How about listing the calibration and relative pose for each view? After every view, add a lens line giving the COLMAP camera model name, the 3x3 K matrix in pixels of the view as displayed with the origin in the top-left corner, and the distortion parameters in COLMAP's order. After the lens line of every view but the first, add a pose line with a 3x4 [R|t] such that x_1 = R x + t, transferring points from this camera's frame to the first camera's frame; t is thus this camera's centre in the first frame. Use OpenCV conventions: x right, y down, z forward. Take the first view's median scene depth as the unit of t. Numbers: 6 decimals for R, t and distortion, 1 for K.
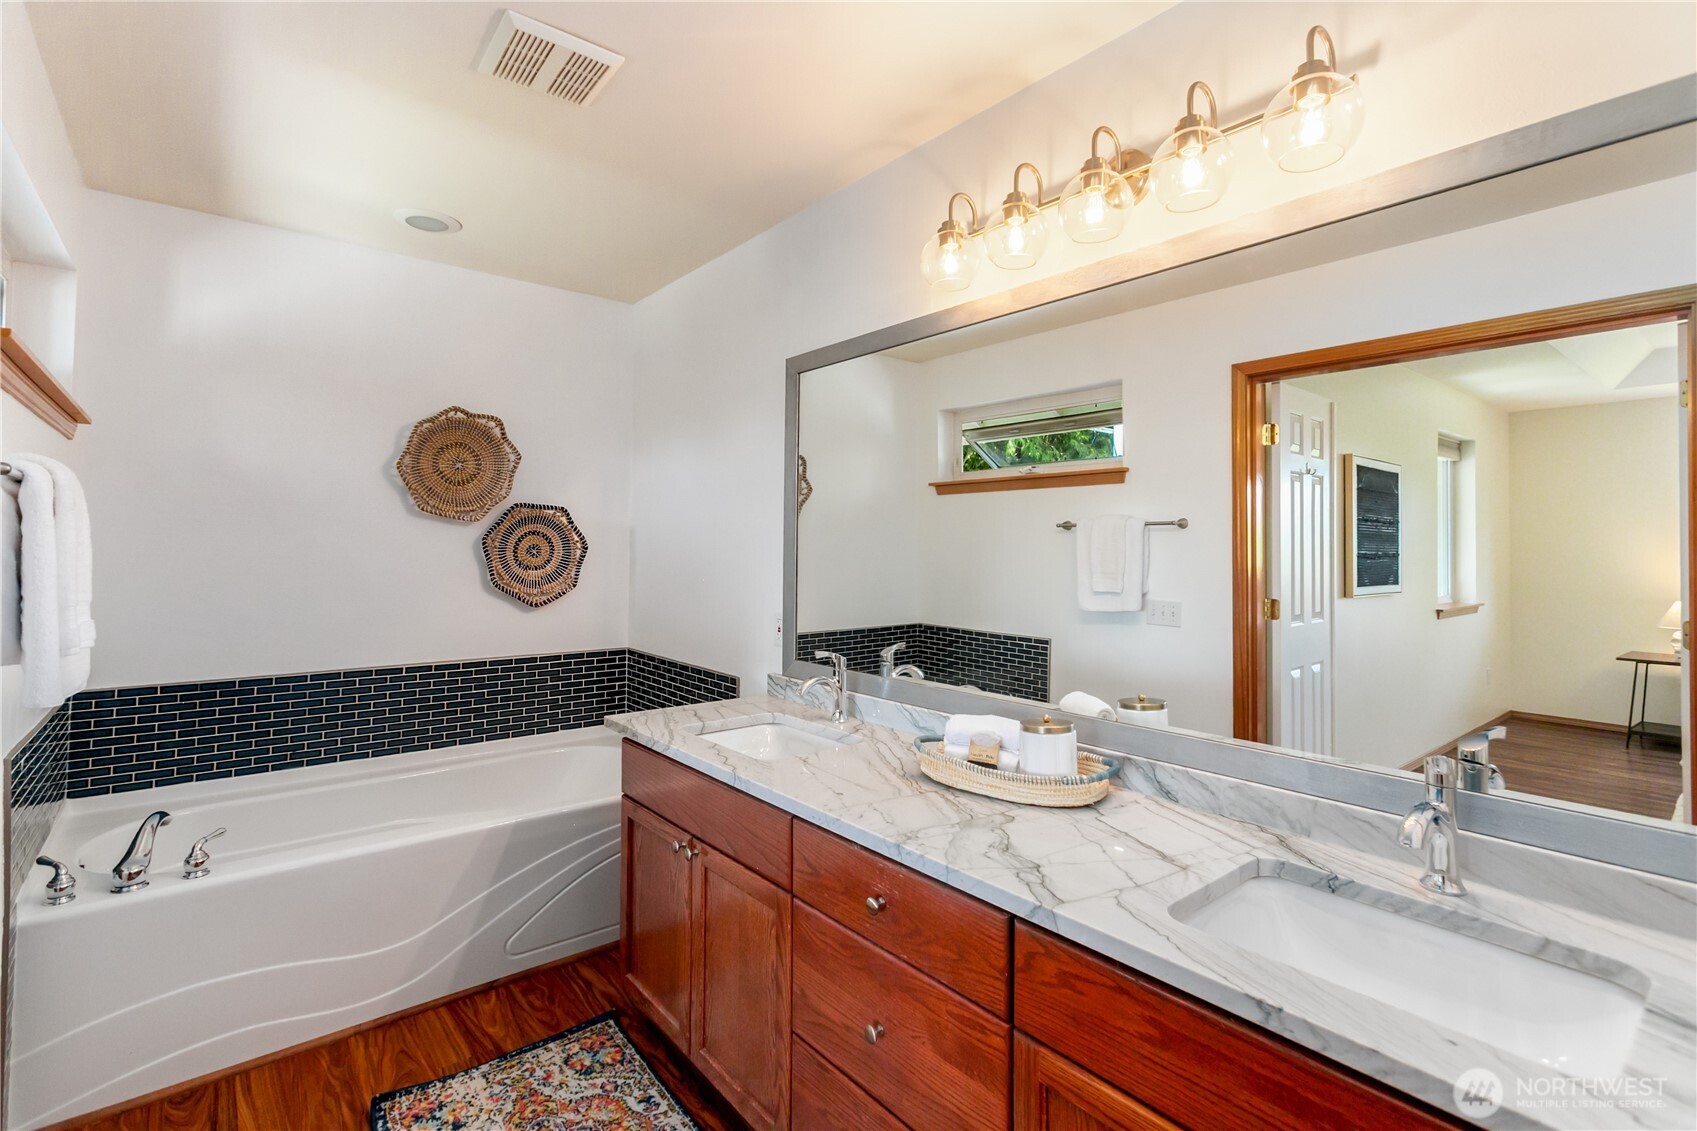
lens RADIAL K [[757.3, 0, 841.6], [0, 757.3, 535.8], [0, 0, 1]] dist [-0.004925, 0.004776]
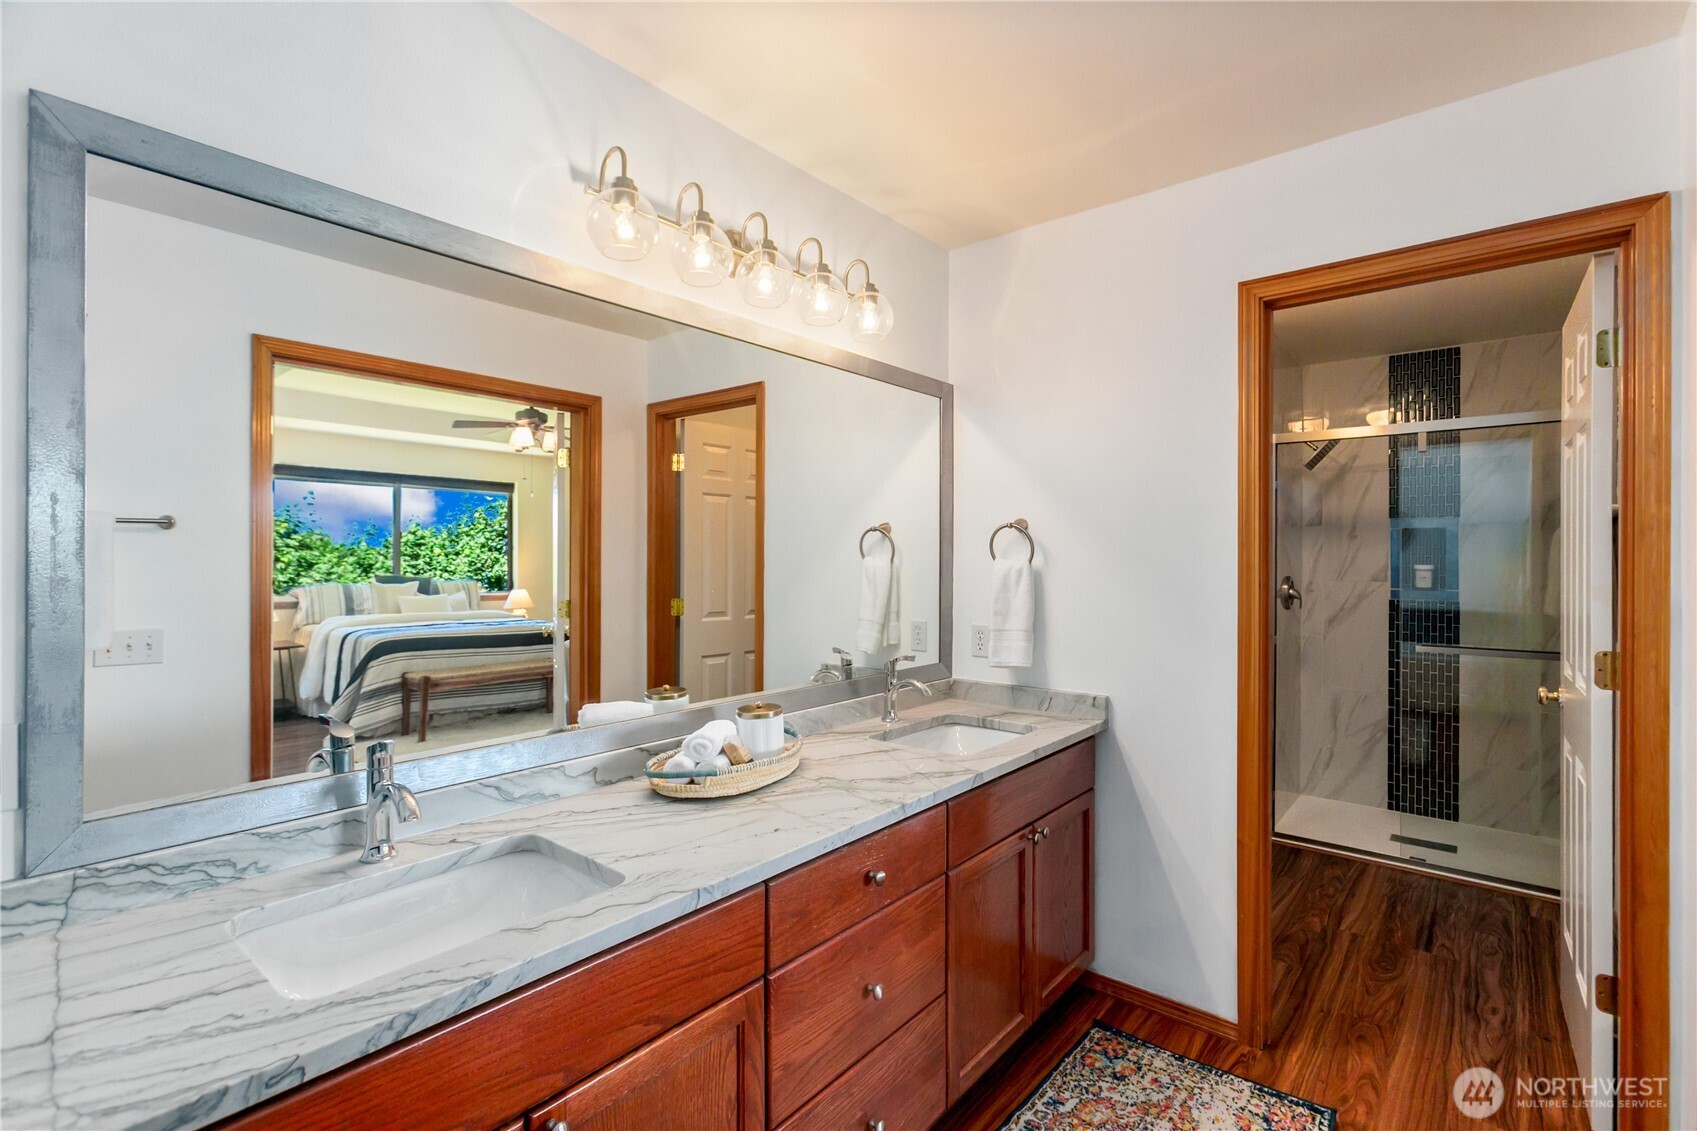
lens RADIAL K [[757.3, 0, 852.0], [0, 757.3, 566.9], [0, 0, 1]] dist [-0.004925, 0.004776]
pose [[-0.159684, -0.020189, 0.986962, -0.969367], [-0.018041, 0.999684, 0.017531, 0.005991], [-0.987003, -0.015006, -0.159998, 1.127676]]
